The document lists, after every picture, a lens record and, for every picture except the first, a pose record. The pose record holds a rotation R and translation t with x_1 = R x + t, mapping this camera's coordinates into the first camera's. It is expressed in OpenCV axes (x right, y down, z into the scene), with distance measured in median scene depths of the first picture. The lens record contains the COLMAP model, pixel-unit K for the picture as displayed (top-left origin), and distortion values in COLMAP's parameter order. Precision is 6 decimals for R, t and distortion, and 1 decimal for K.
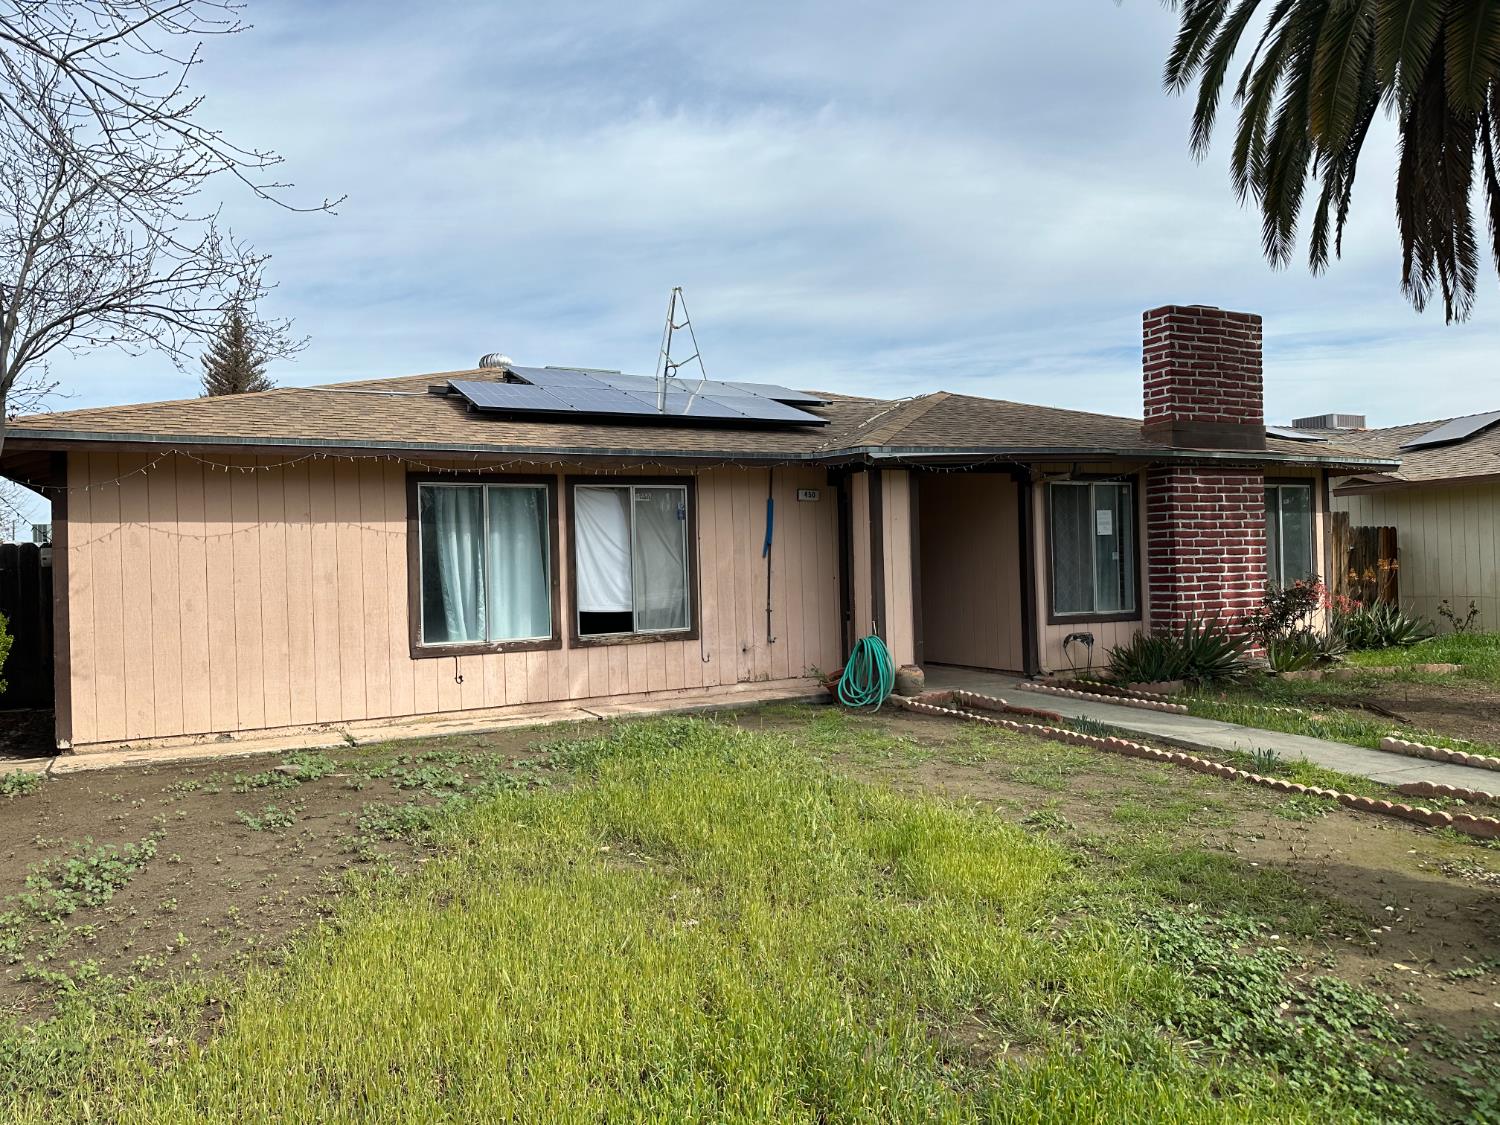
lens RADIAL K [[1040.8, 0, 741.1], [0, 1040.8, 561.6], [0, 0, 1]] dist [0.039303, -0.017358]
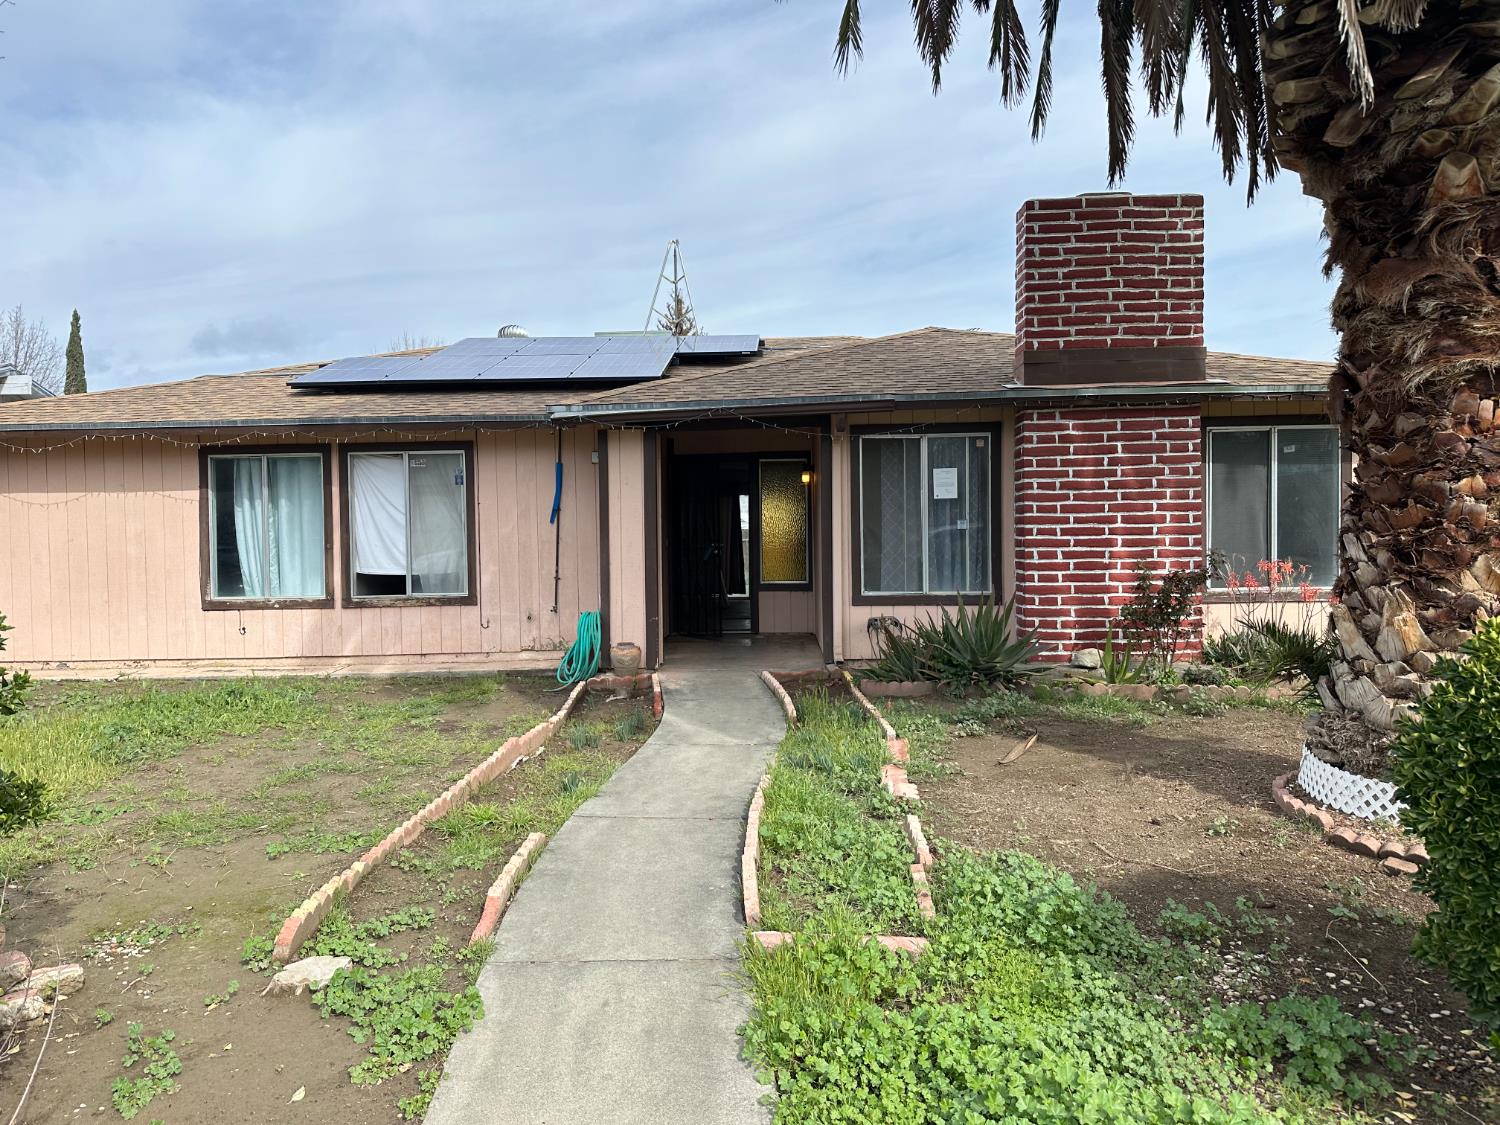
lens RADIAL K [[1040.8, 0, 750.0], [0, 1040.8, 565.7], [0, 0, 1]] dist [0.039303, -0.017358]
pose [[0.884233, 0.027129, -0.466257, 0.660799], [-0.005504, 0.998848, 0.047679, -0.012254], [0.467013, -0.039594, 0.883363, 0.236995]]
